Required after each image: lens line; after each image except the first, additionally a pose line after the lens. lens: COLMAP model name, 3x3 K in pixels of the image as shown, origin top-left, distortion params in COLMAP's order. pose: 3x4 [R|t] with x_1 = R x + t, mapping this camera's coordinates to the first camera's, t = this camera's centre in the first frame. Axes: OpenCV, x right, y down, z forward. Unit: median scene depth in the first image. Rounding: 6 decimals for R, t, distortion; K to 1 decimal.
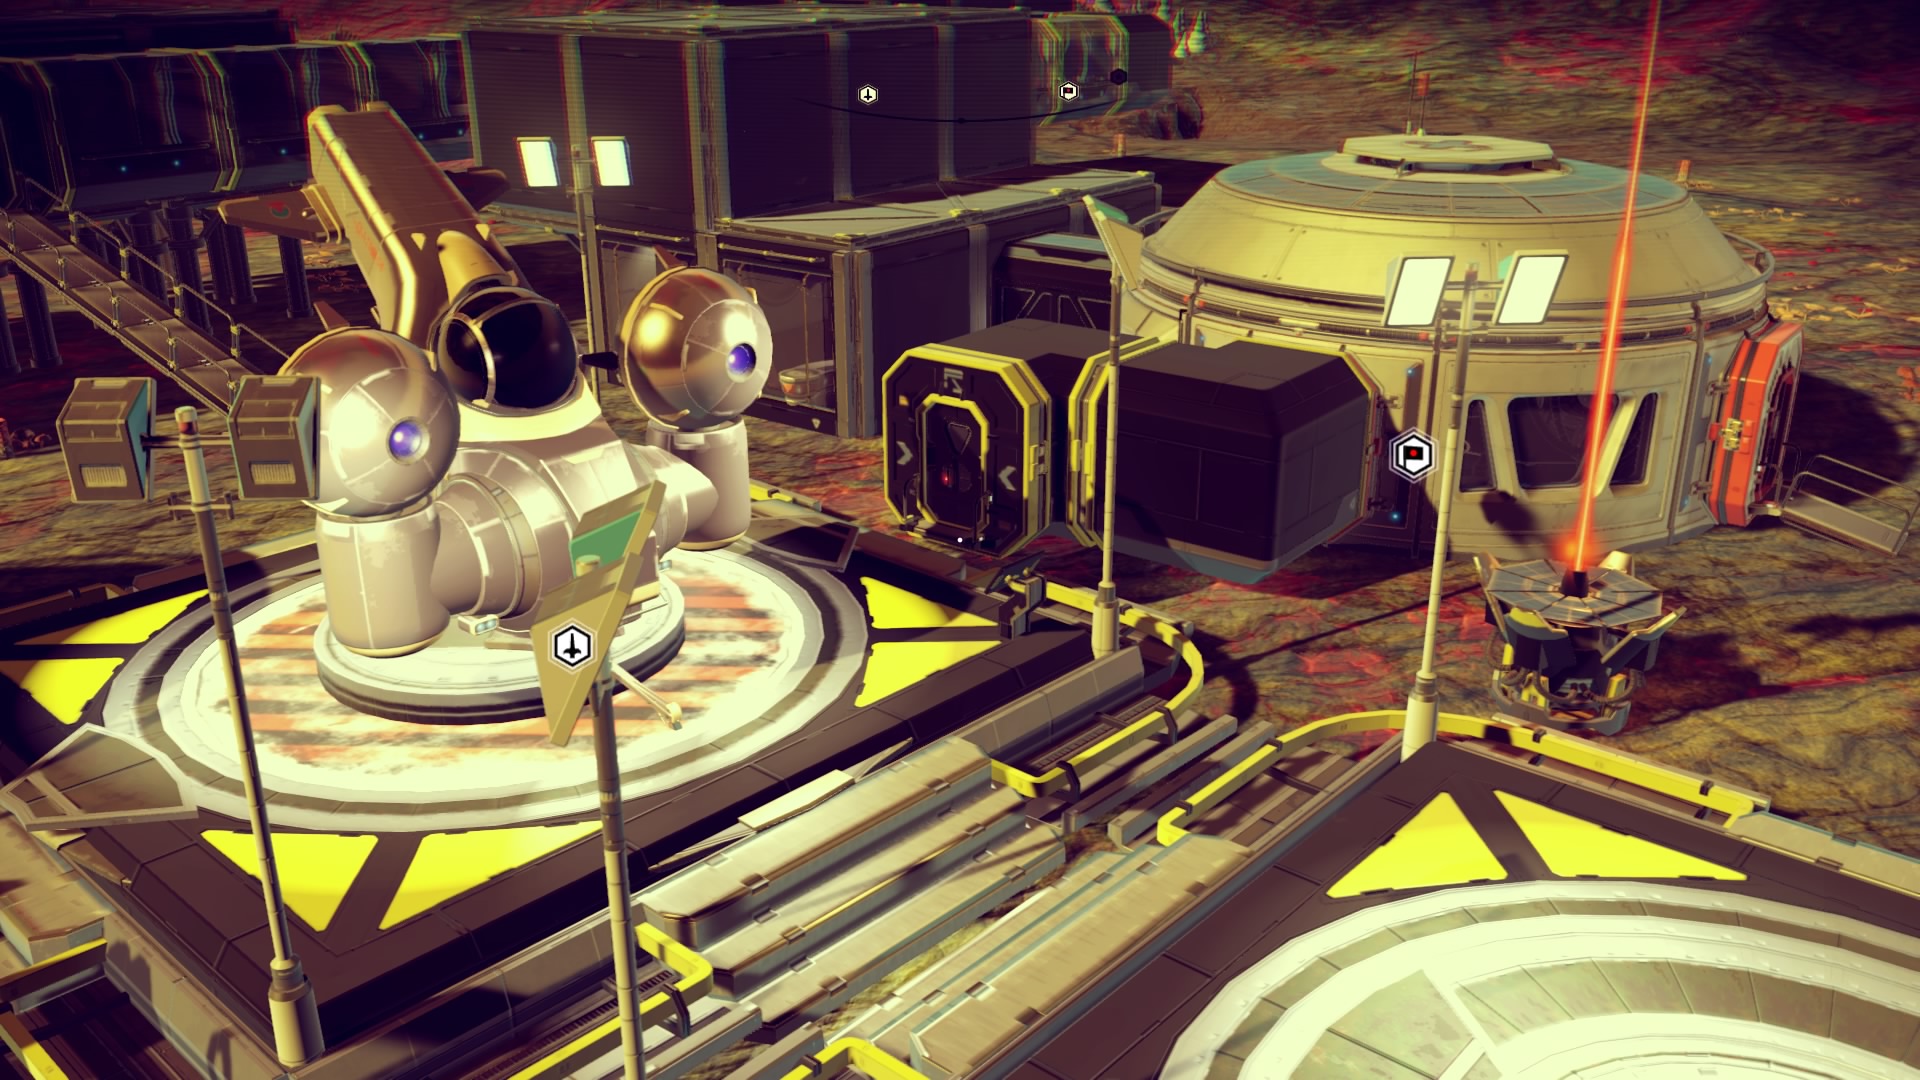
lens RADIAL K [[1614.1, 0, 956.8], [0, 1614.1, 541.0], [0, 0, 1]] dist [0.000738, 0.001680]
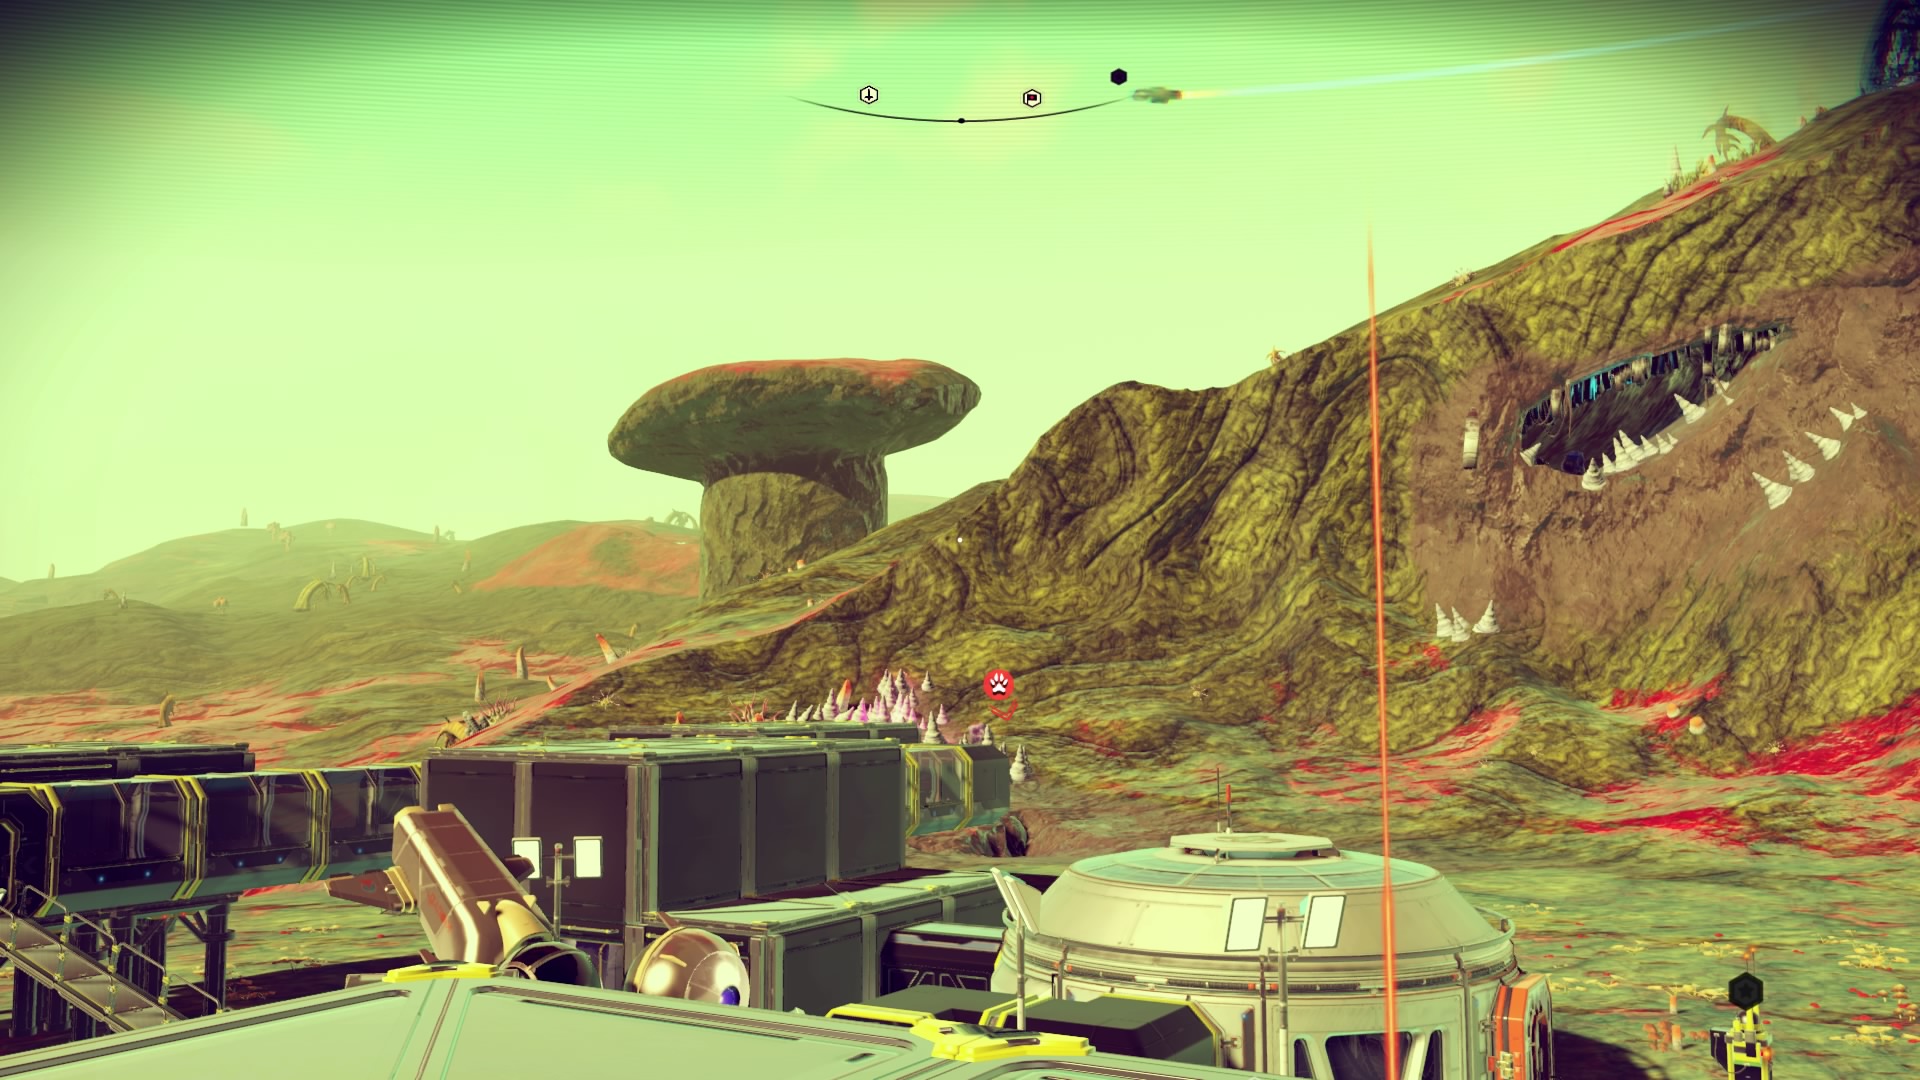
lens RADIAL K [[1614.1, 0, 953.8], [0, 1614.1, 536.7], [0, 0, 1]] dist [0.000738, 0.001680]
pose [[0.993733, 0.009465, 0.111379, -0.057304], [0.039723, 0.901470, -0.431016, 0.062802], [-0.104484, 0.432739, 0.895444, -0.170416]]
